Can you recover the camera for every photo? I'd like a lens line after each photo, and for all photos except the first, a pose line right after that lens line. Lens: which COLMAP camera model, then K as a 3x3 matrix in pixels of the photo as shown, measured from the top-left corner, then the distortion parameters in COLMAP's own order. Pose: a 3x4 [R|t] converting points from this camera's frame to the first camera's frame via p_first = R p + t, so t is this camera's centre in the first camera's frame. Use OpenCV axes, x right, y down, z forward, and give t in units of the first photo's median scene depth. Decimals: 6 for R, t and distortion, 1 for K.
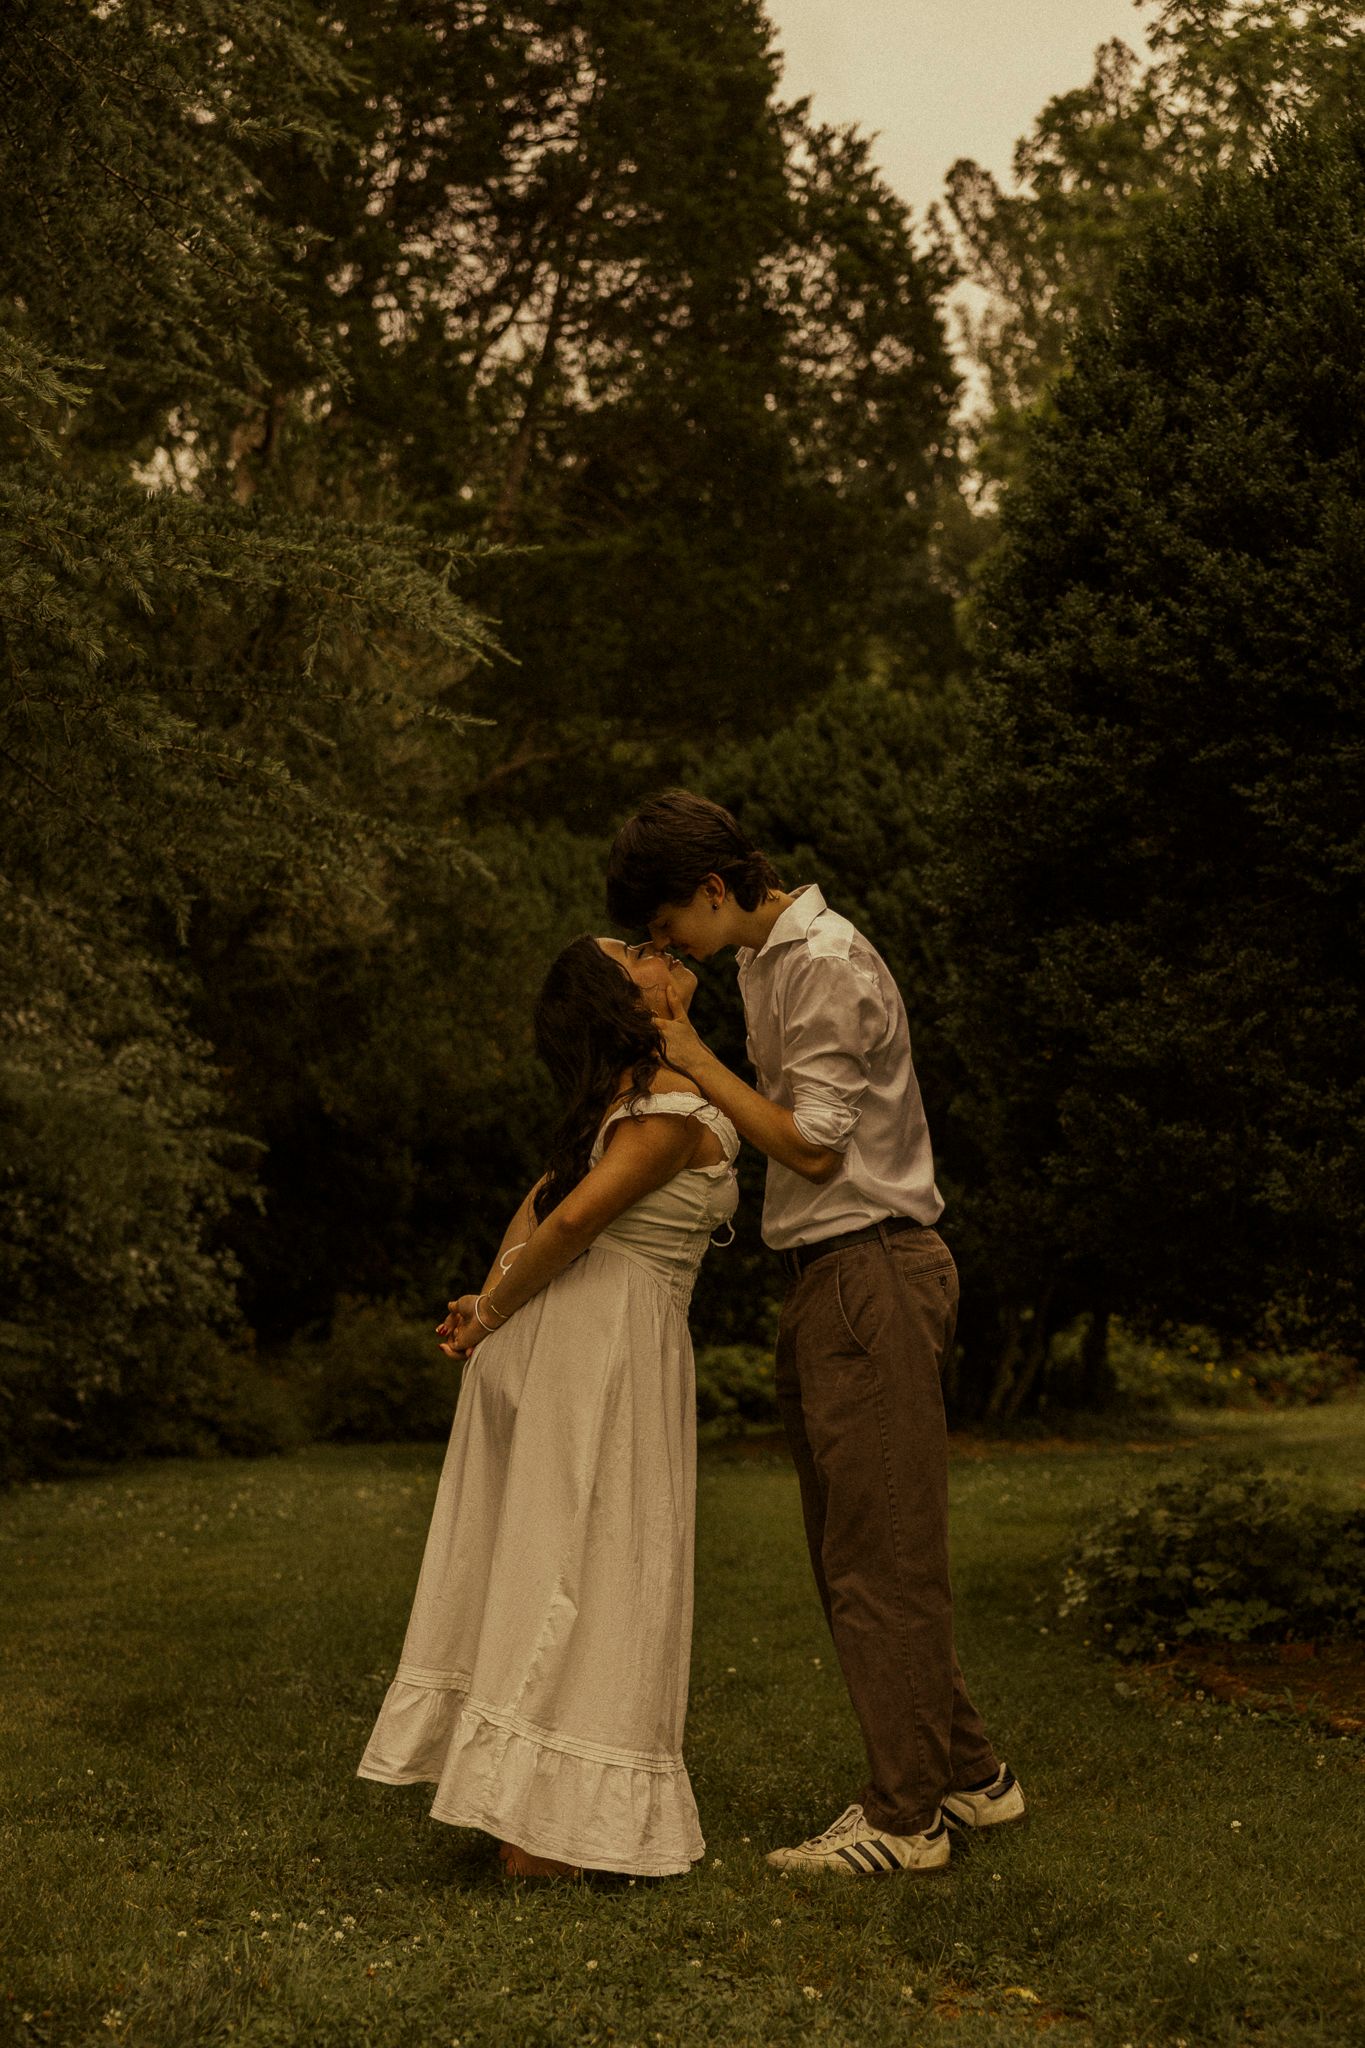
lens RADIAL K [[2798.6, 0, 679.1], [0, 2798.6, 1034.6], [0, 0, 1]] dist [-0.006072, 0.000000]
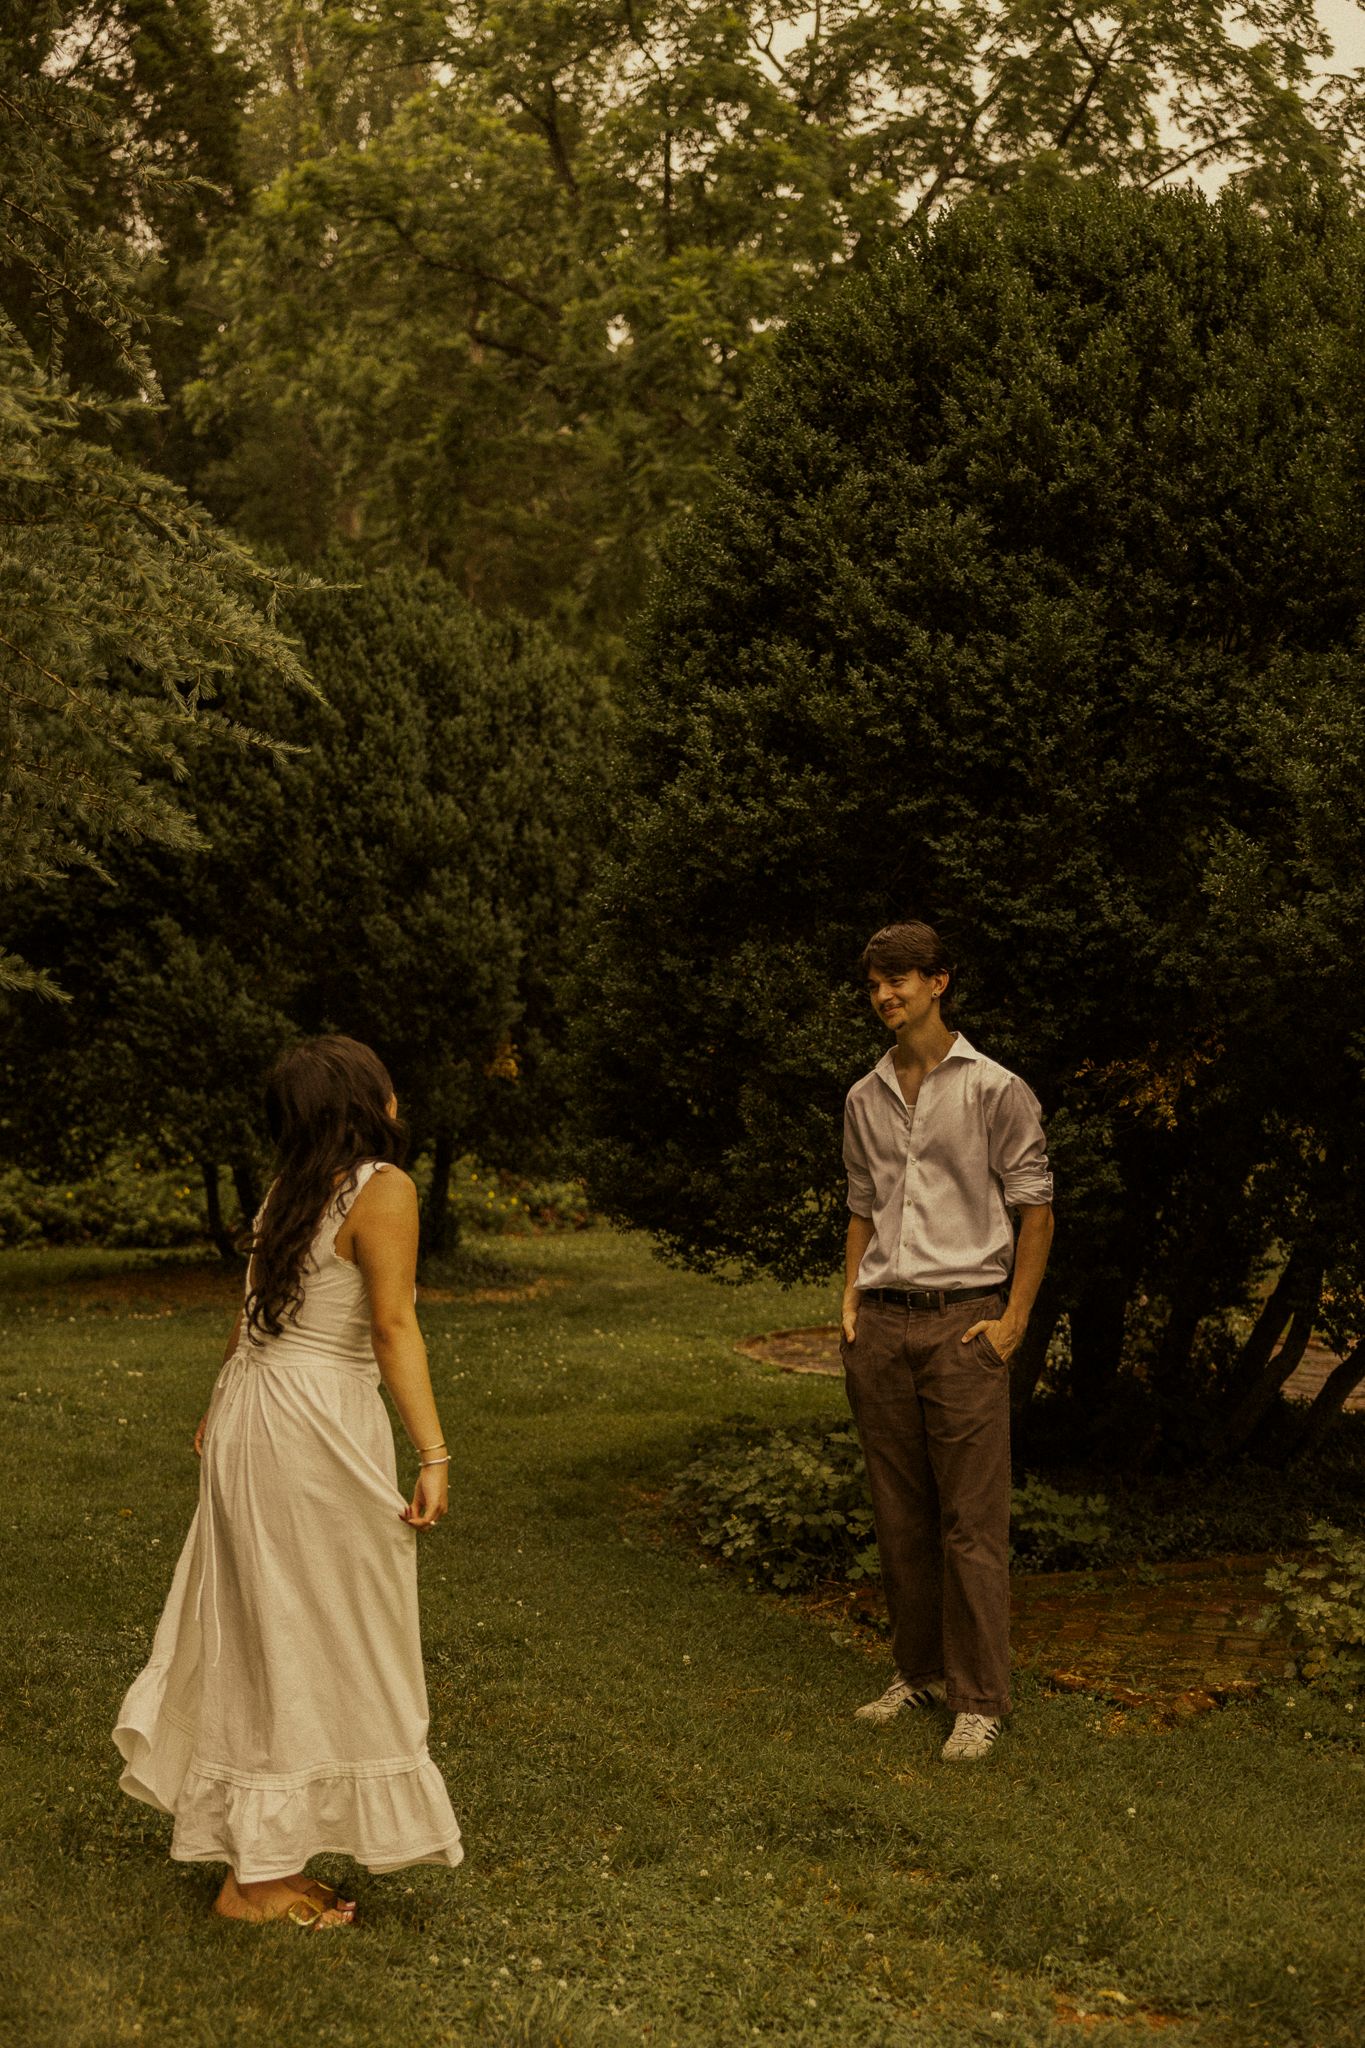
lens RADIAL K [[2798.6, 0, 684.8], [0, 2798.6, 1015.0], [0, 0, 1]] dist [-0.006072, 0.000000]
pose [[0.945672, 0.035827, 0.323141, -0.254544], [-0.062822, 0.995315, 0.073497, -0.093338], [-0.318994, -0.089804, 0.943492, -0.047539]]
